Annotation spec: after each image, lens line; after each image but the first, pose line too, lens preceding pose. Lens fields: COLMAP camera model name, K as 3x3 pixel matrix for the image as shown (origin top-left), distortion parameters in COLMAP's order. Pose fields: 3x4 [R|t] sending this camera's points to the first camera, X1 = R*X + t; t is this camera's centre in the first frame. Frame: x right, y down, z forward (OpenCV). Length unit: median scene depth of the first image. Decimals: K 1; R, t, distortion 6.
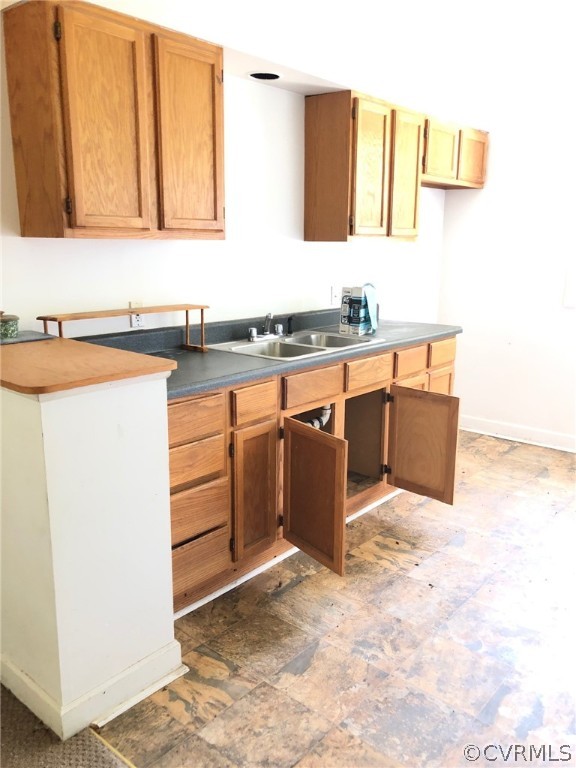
lens RADIAL K [[630.8, 0, 287.3], [0, 630.8, 385.7], [0, 0, 1]] dist [0.043081, -0.012037]
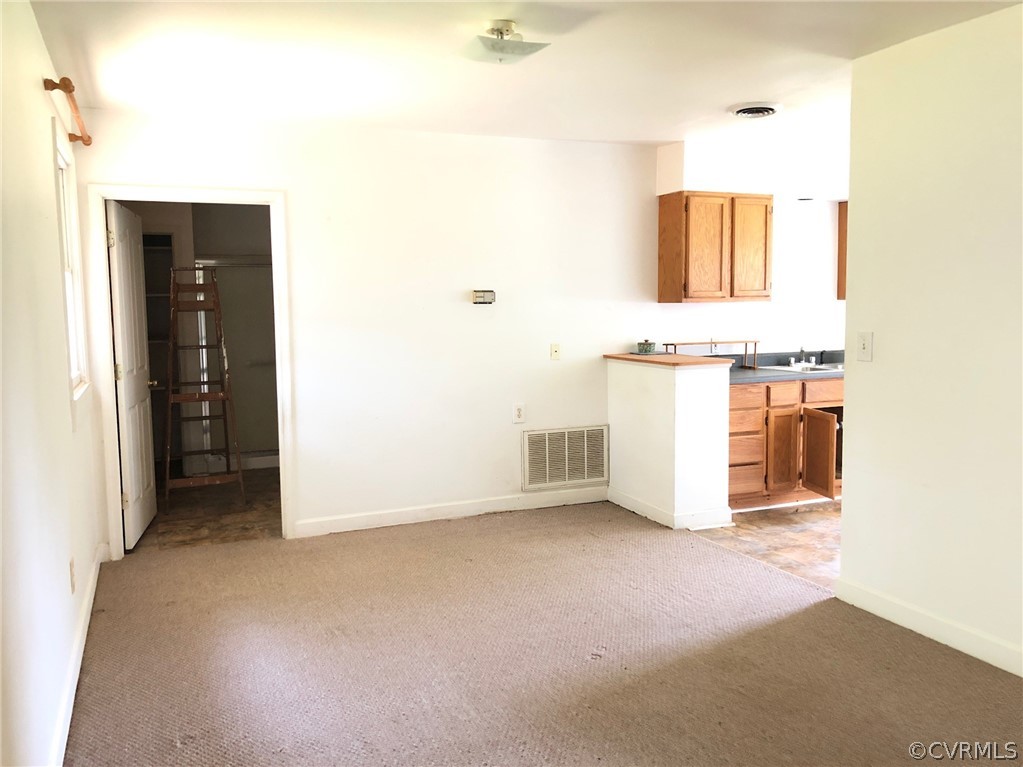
lens RADIAL K [[840.2, 0, 508.7], [0, 840.2, 383.5], [0, 0, 1]] dist [0.043081, -0.012037]
pose [[0.895893, 0.022484, -0.443700, 0.311633], [-0.078335, 0.991065, -0.107949, 0.316770], [0.437308, 0.131468, 0.889650, -1.423959]]
